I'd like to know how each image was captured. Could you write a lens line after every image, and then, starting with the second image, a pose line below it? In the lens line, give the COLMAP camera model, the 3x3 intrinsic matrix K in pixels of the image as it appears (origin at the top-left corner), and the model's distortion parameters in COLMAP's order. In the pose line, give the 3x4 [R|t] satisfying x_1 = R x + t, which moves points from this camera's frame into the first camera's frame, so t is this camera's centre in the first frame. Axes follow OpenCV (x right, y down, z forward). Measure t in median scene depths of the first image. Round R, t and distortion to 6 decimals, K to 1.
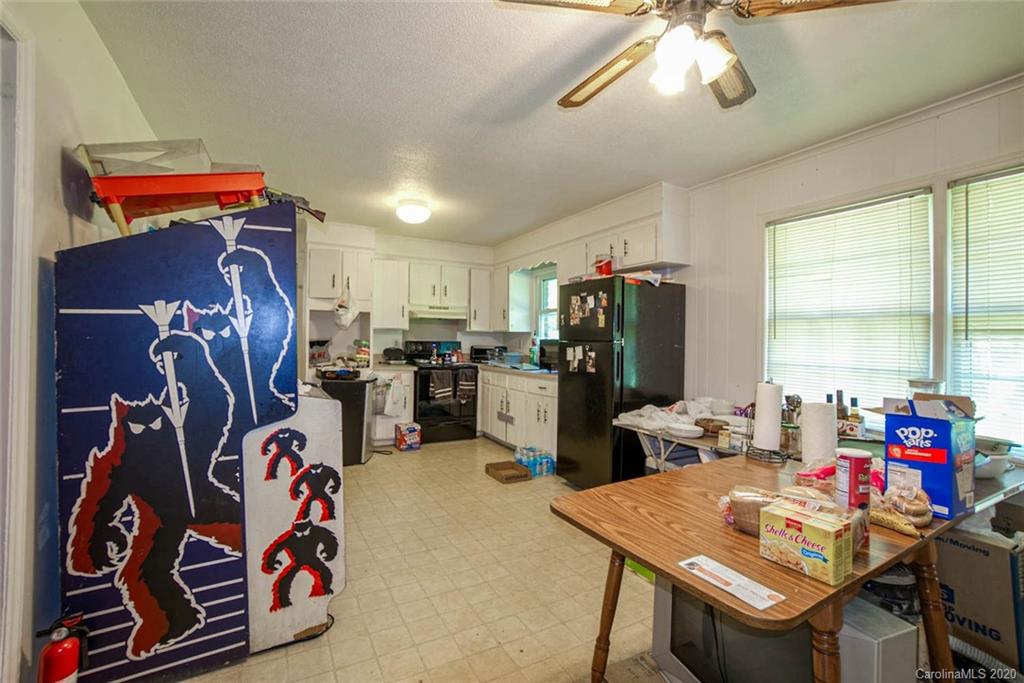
lens RADIAL K [[457.7, 0, 516.6], [0, 457.7, 338.7], [0, 0, 1]] dist [-0.023110, 0.000375]
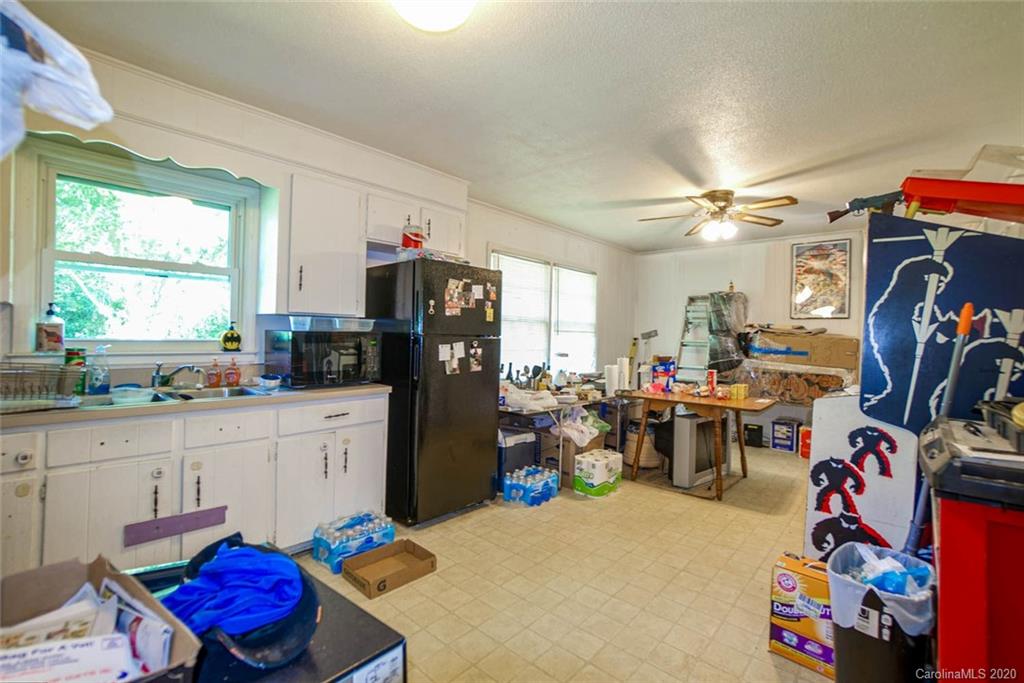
lens RADIAL K [[457.7, 0, 517.4], [0, 457.7, 338.0], [0, 0, 1]] dist [-0.023110, 0.000375]
pose [[-0.342275, -0.018879, 0.939410, -0.684092], [-0.021600, 0.999692, 0.012221, -0.003612], [-0.939352, -0.016108, -0.342577, 1.202211]]
